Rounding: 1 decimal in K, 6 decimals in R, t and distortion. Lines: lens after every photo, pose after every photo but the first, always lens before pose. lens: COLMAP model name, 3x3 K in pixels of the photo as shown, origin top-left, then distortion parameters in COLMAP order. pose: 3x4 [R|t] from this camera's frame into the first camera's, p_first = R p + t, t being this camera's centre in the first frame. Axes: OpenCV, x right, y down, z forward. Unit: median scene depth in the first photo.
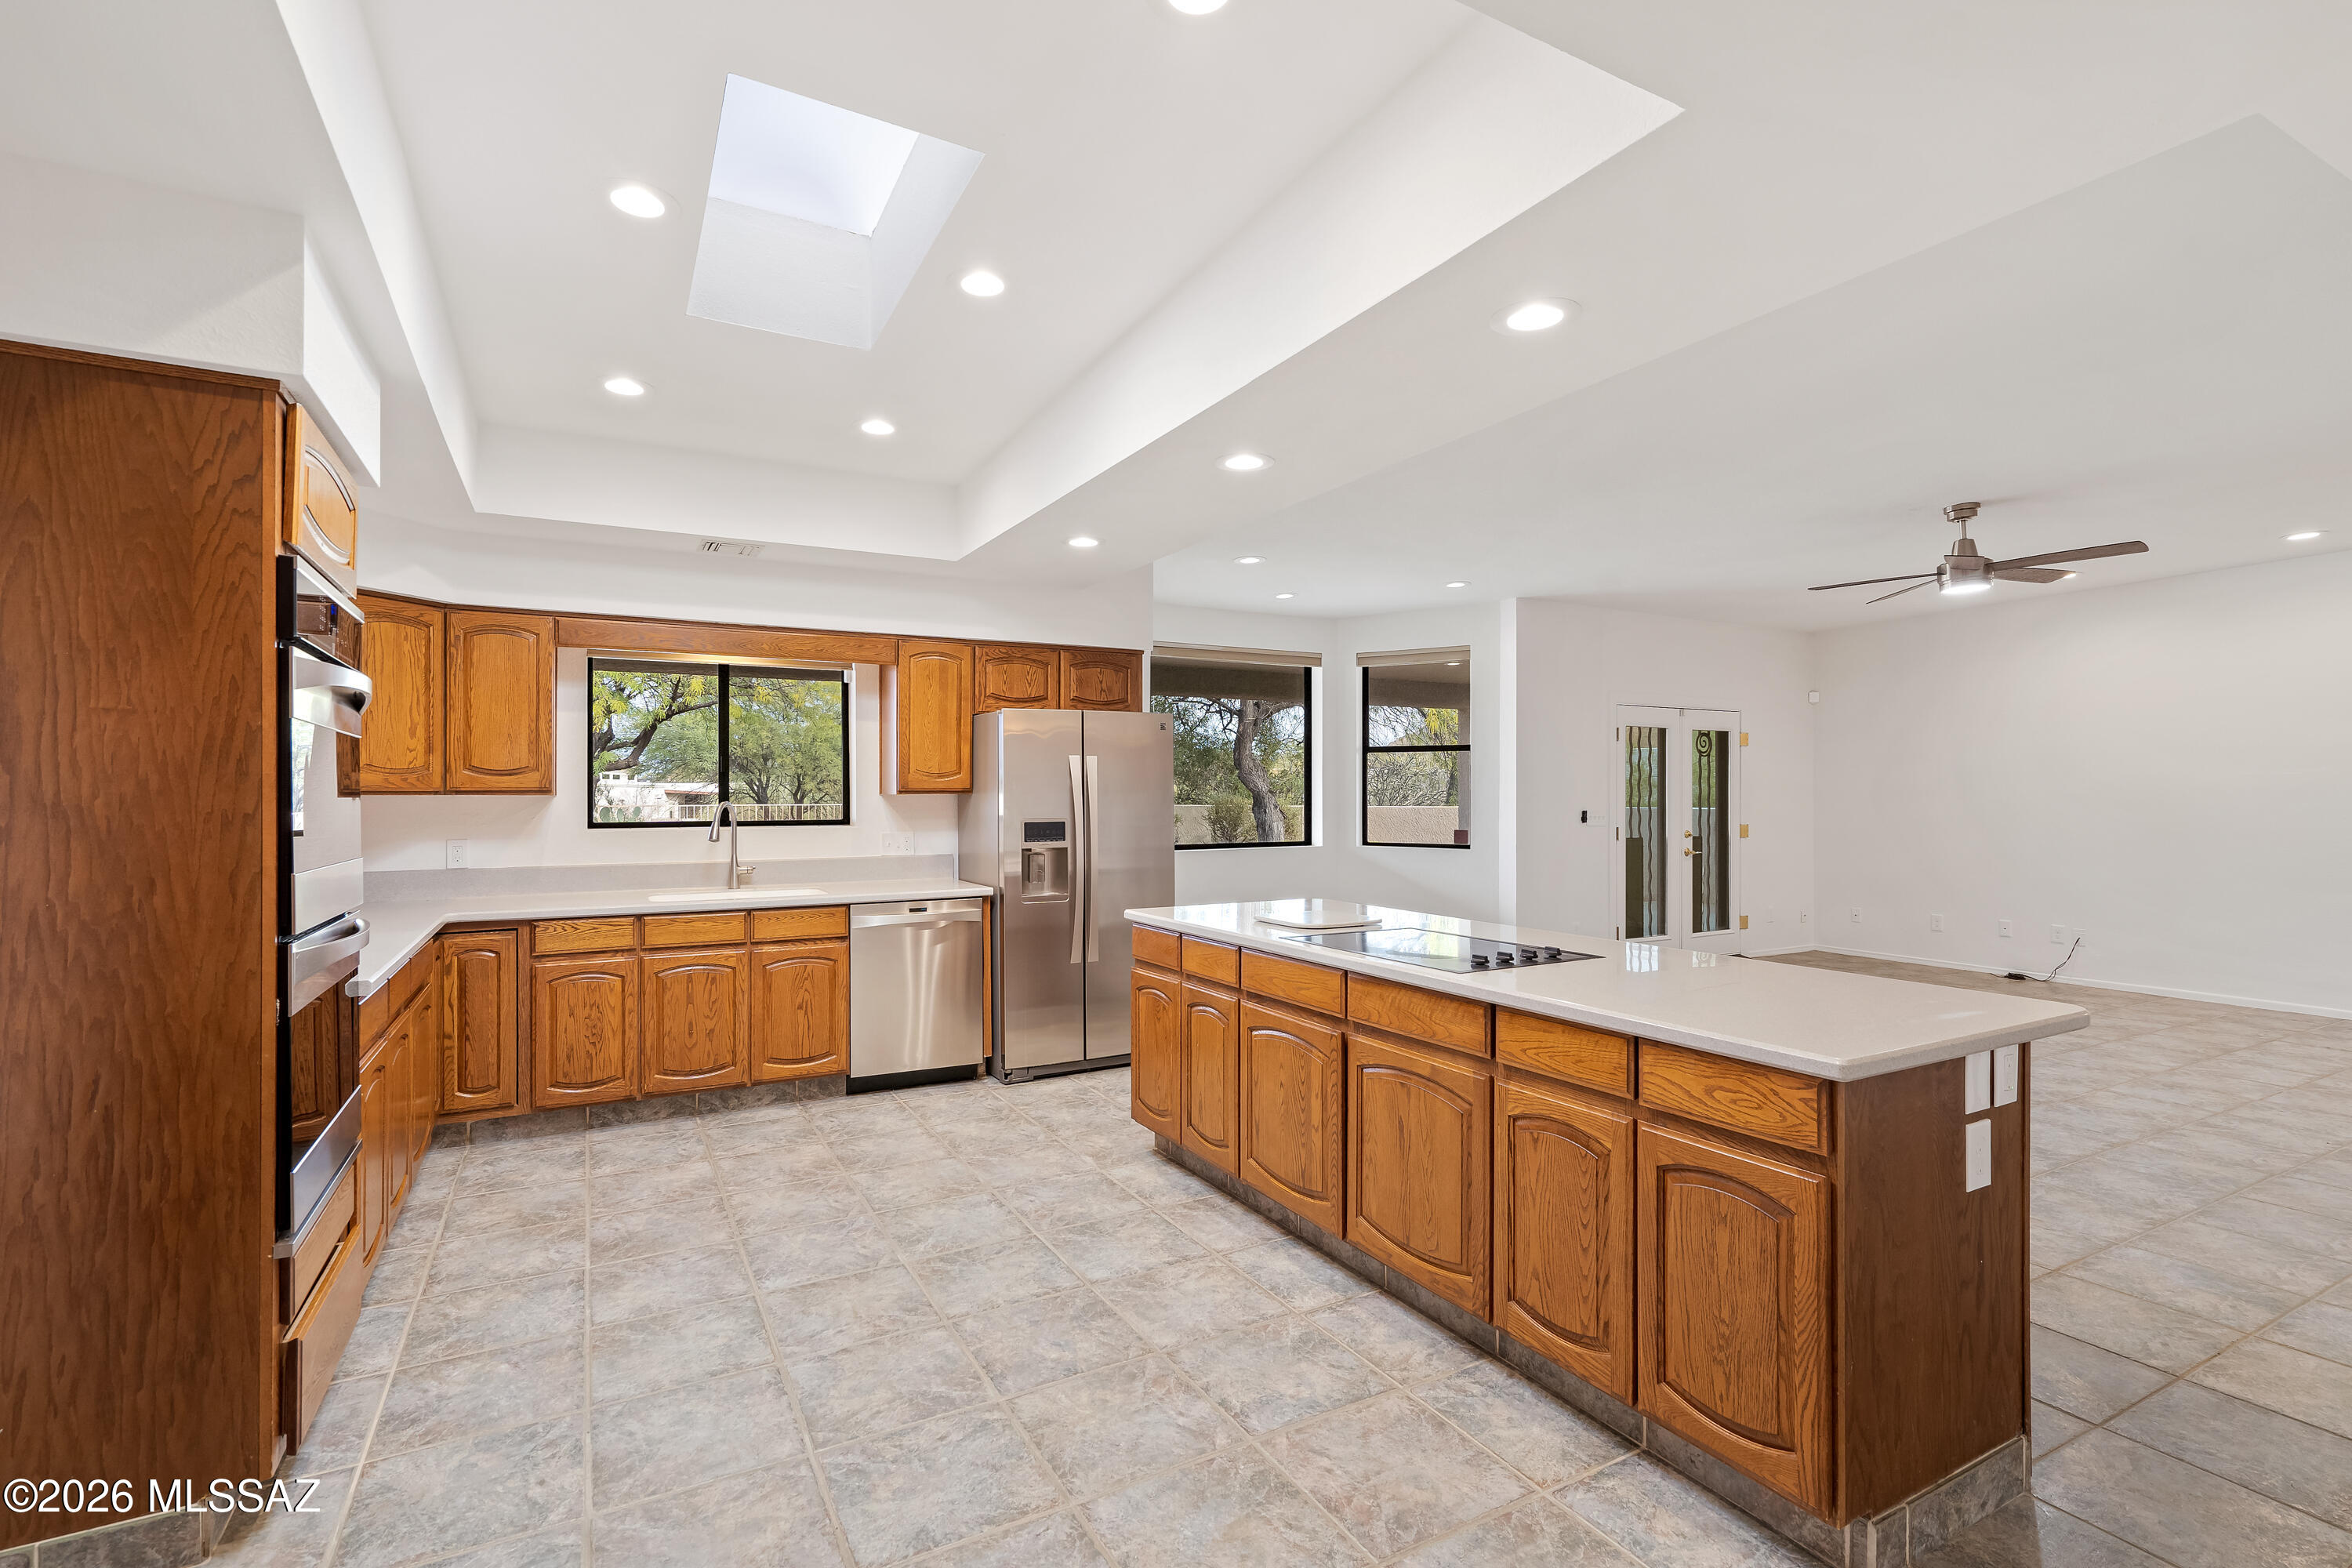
lens RADIAL K [[1076.2, 0, 1169.5], [0, 1076.2, 789.7], [0, 0, 1]] dist [0.000500, 0.000045]
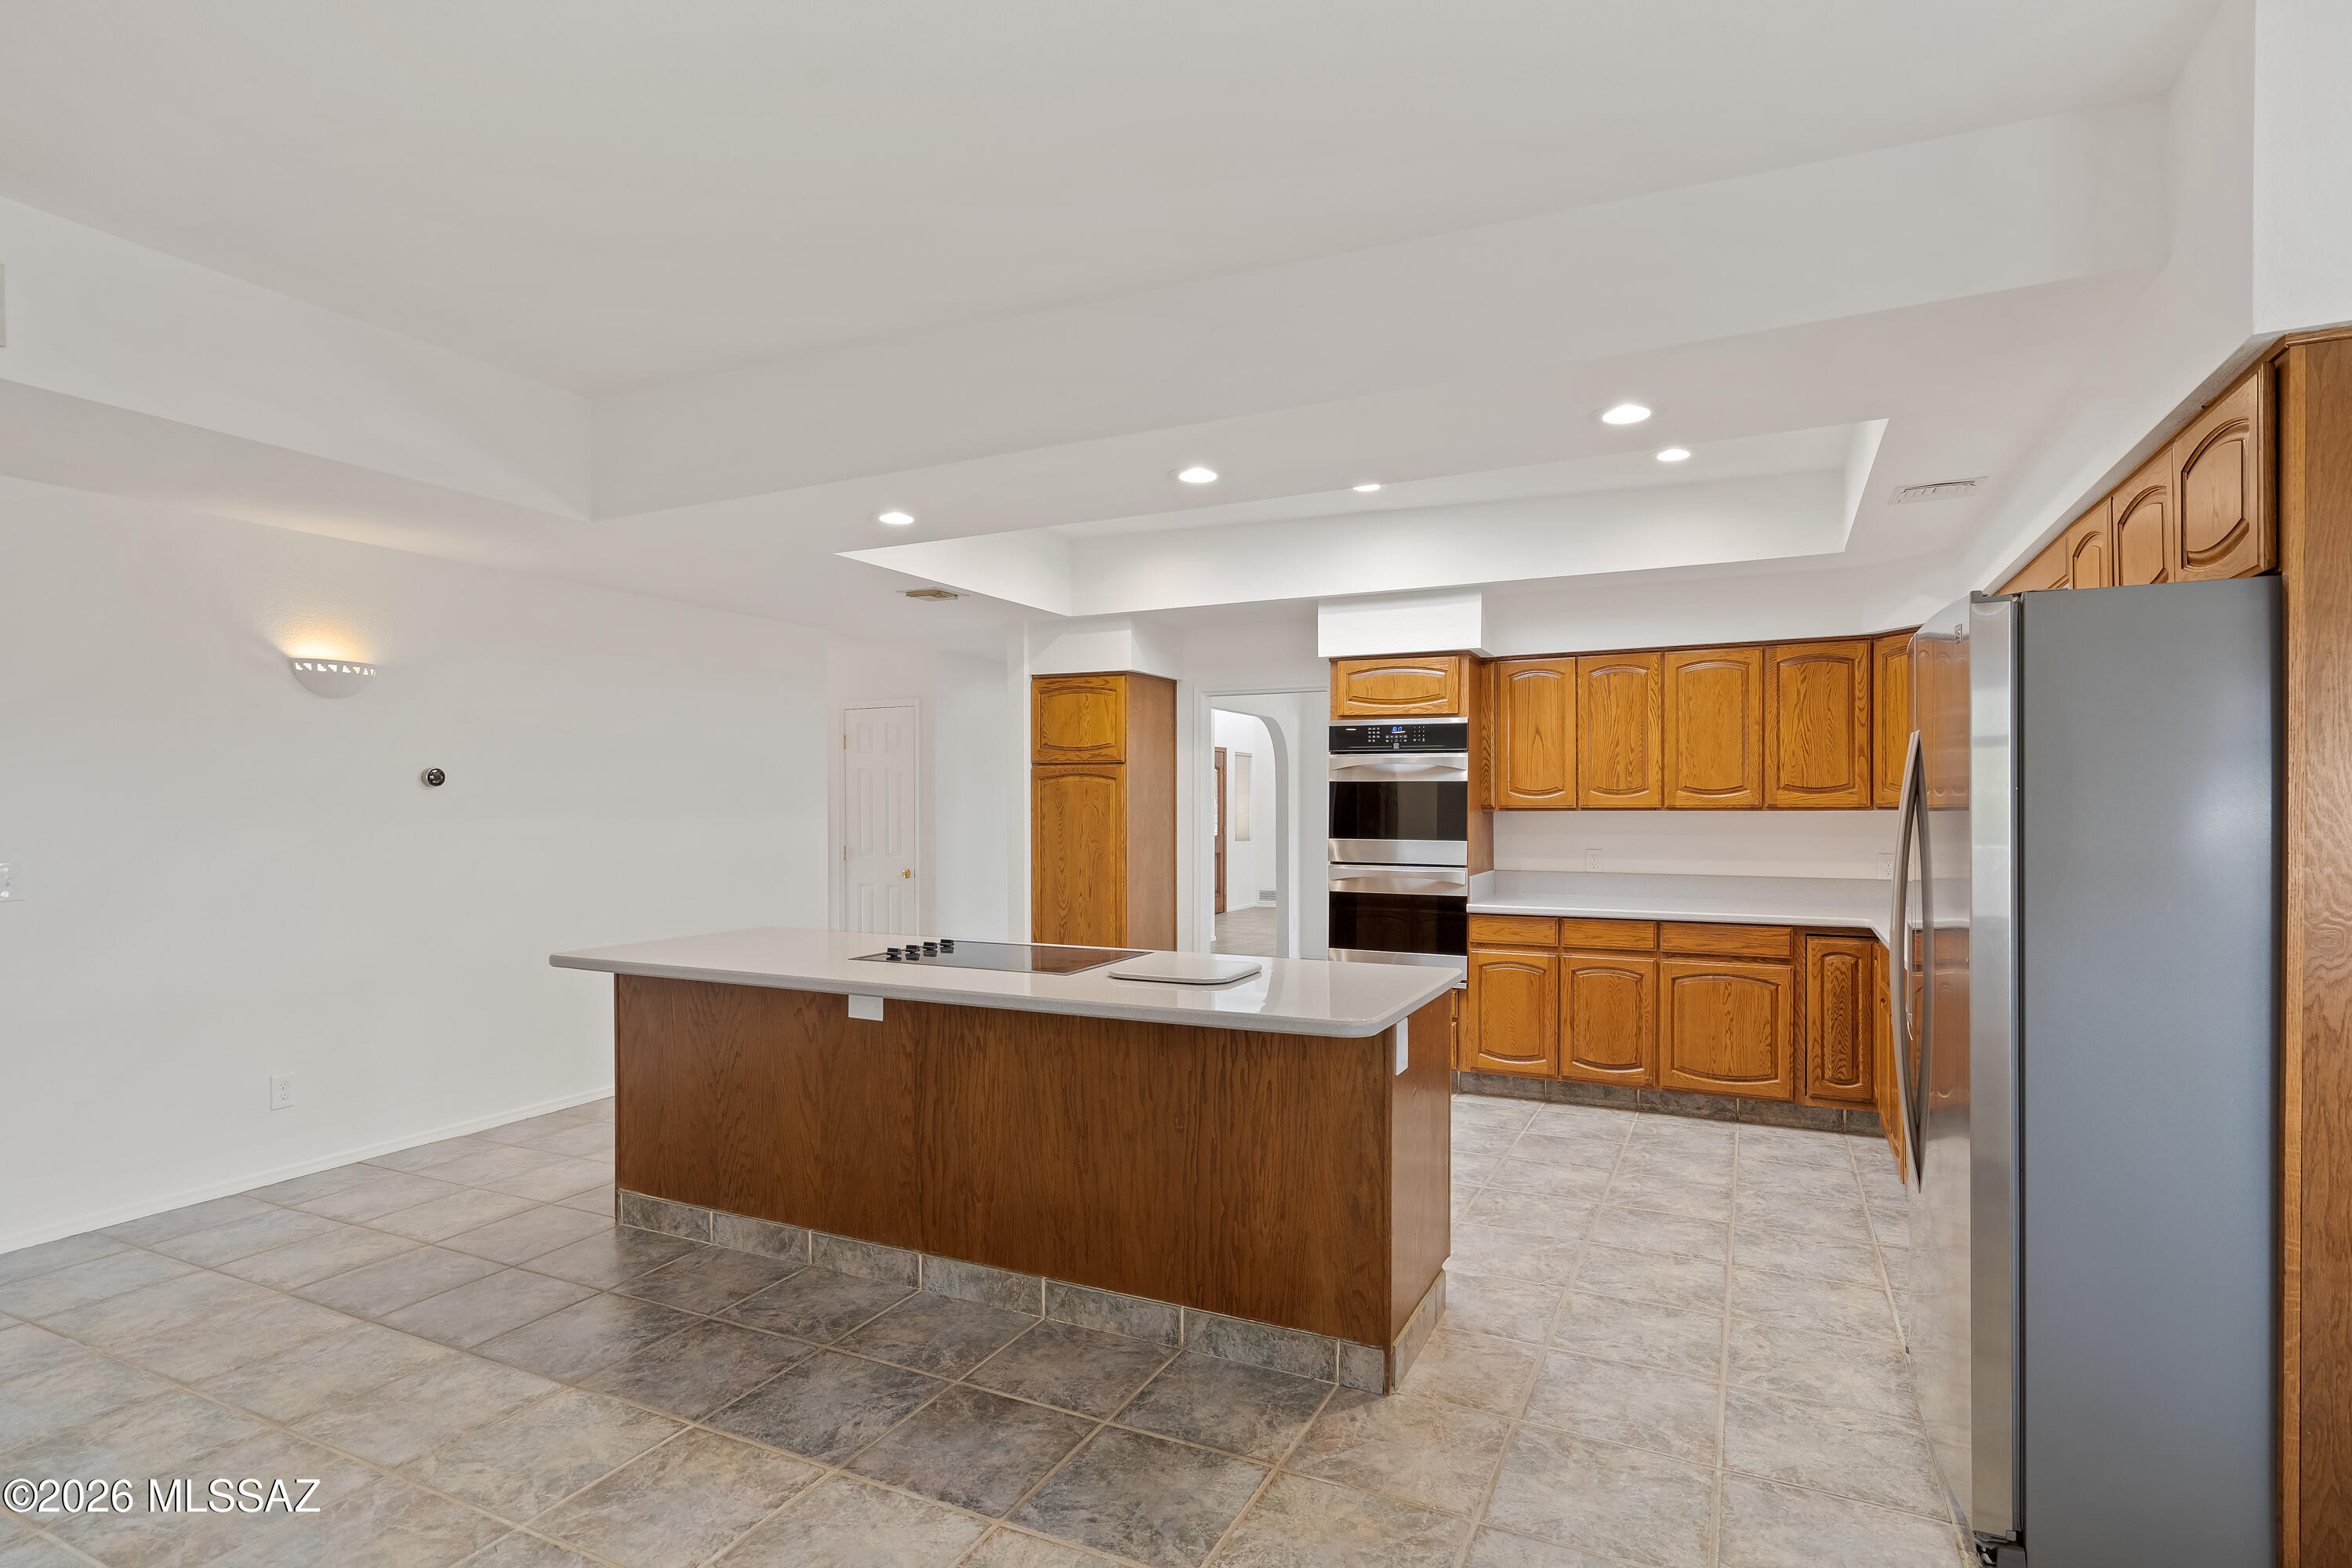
lens RADIAL K [[1172.5, 0, 1169.6], [0, 1172.5, 800.0], [0, 0, 1]] dist [-0.000798, 0.000187]
pose [[-0.817107, -0.001070, -0.576486, 0.561385], [0.002034, 0.999987, -0.004739, -0.001422], [0.576483, -0.005045, -0.817093, 1.473822]]
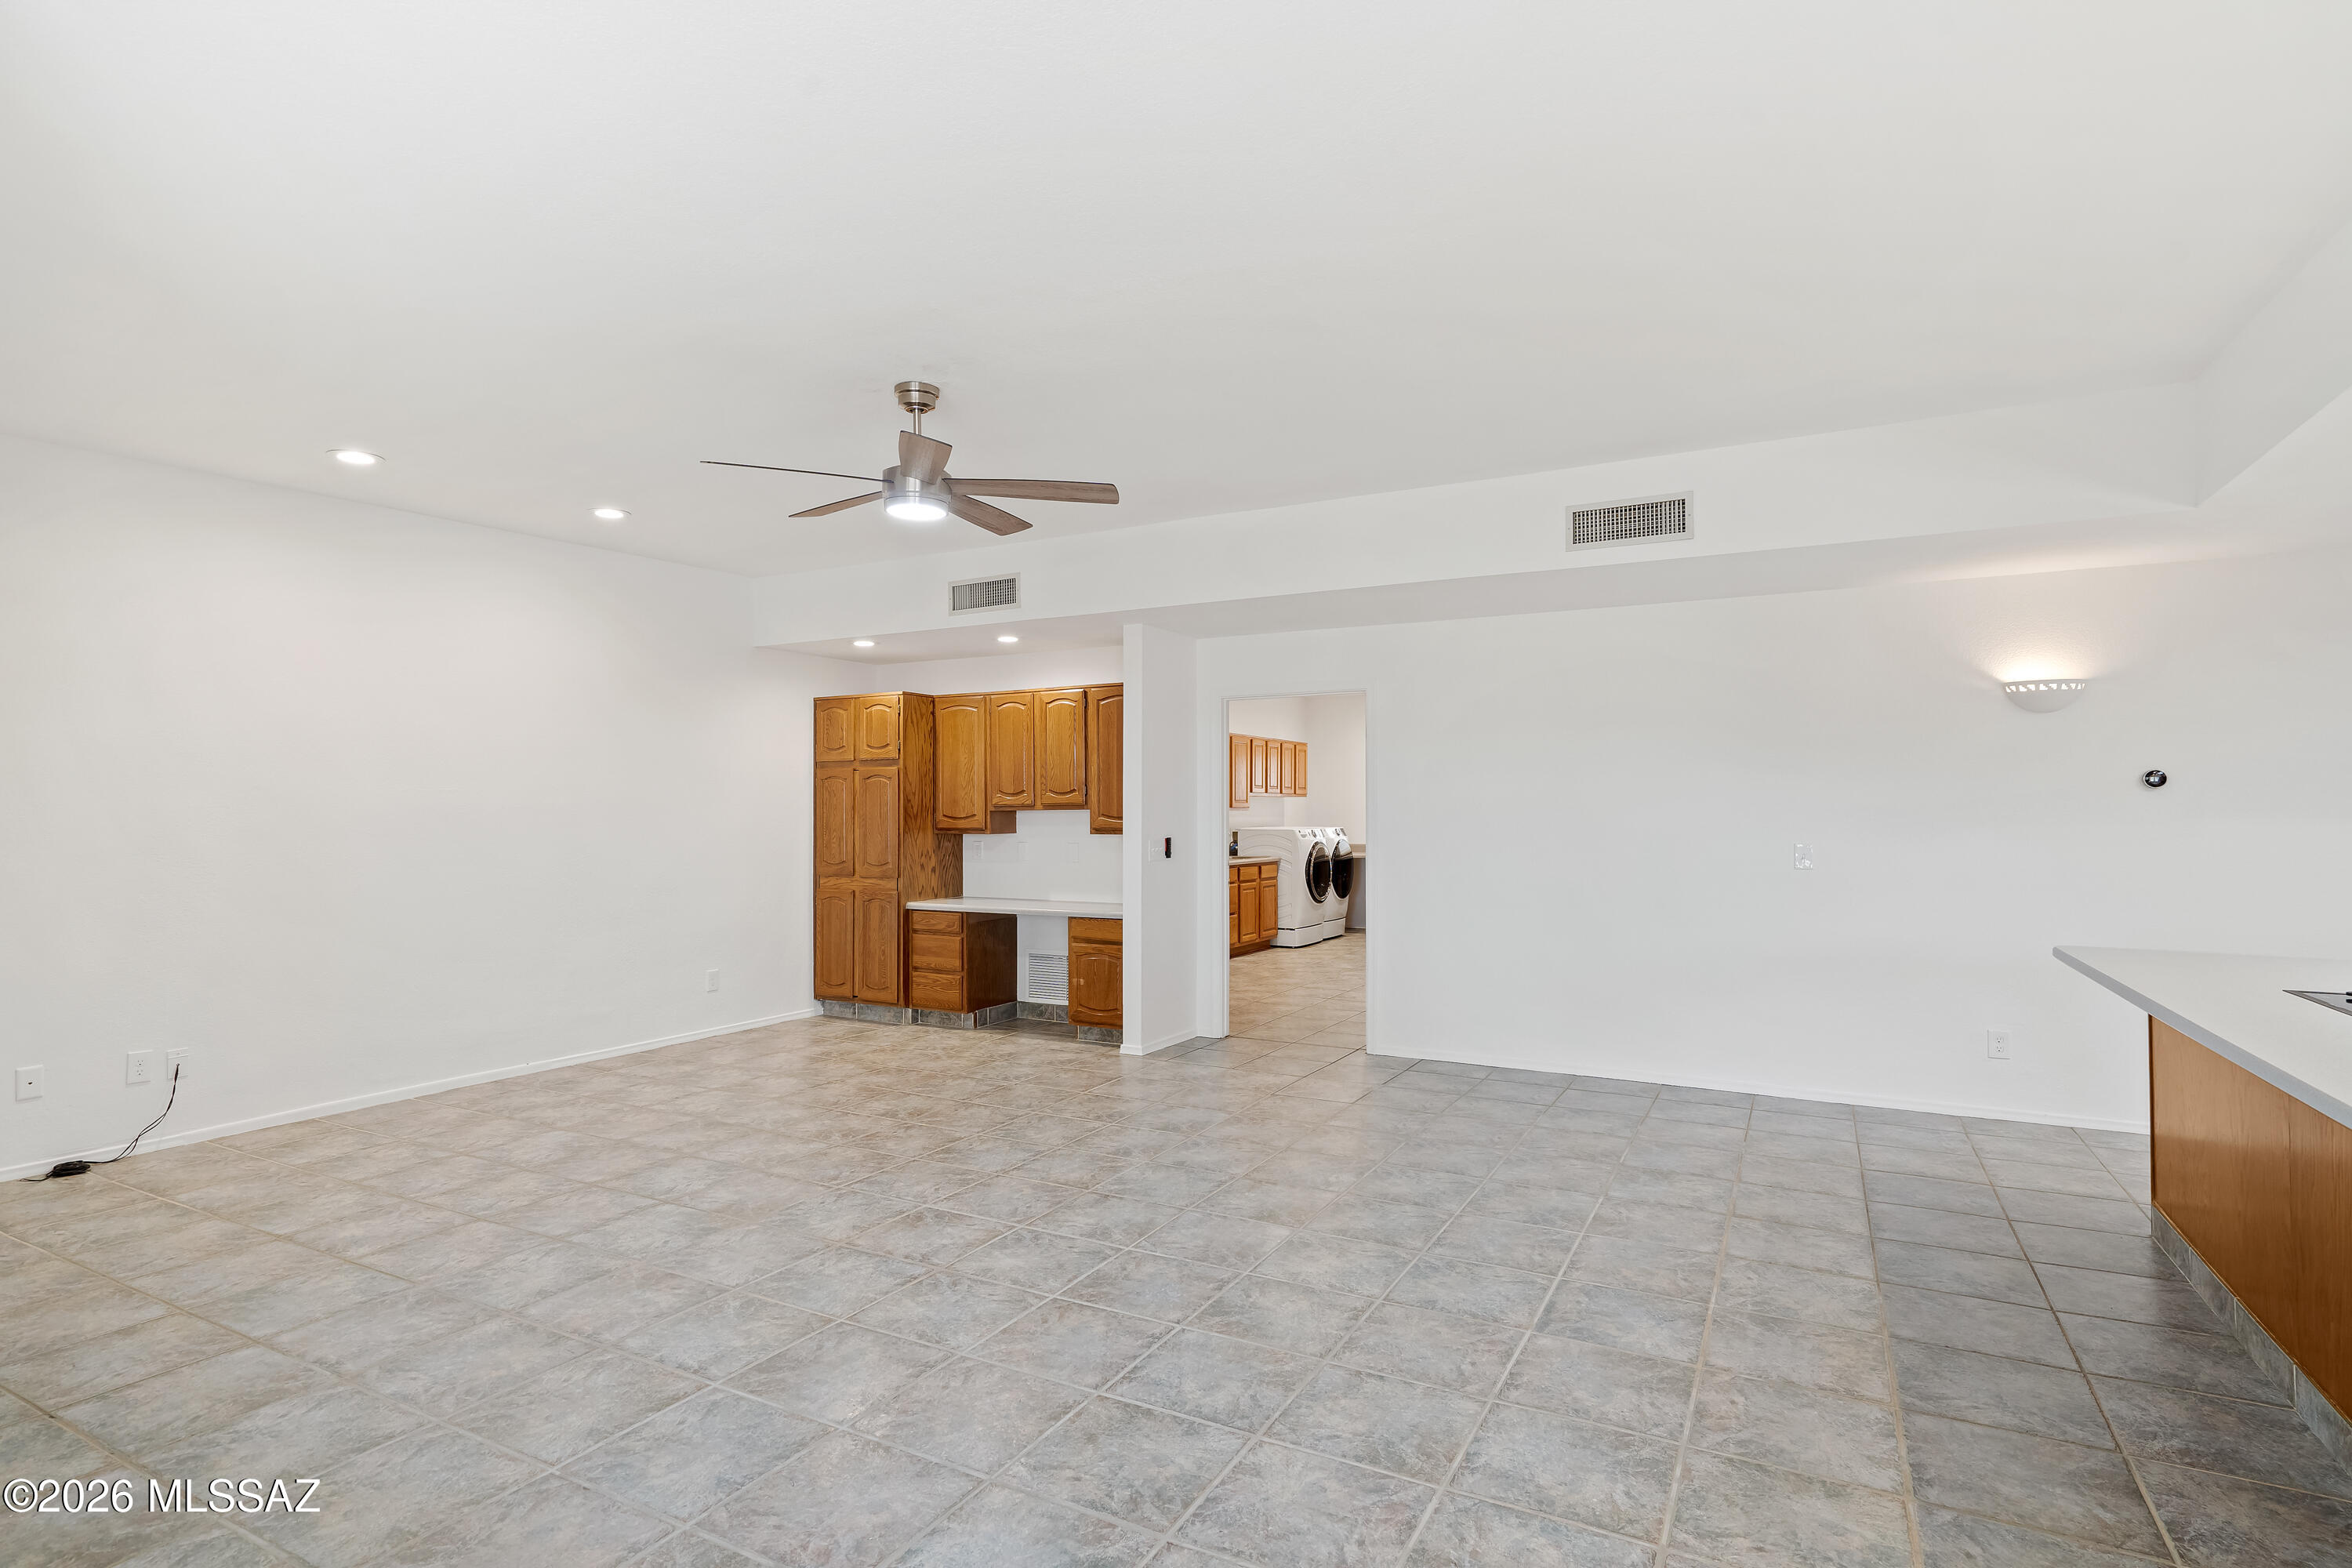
lens RADIAL K [[1154.6, 0, 1170.3], [0, 1154.6, 781.6], [0, 0, 1]] dist [0.000538, -0.000327]
pose [[-0.540081, 0.022355, 0.841316, 0.053693], [-0.000576, 0.999637, -0.026932, 0.003093], [-0.841613, -0.015030, -0.539872, 1.578123]]
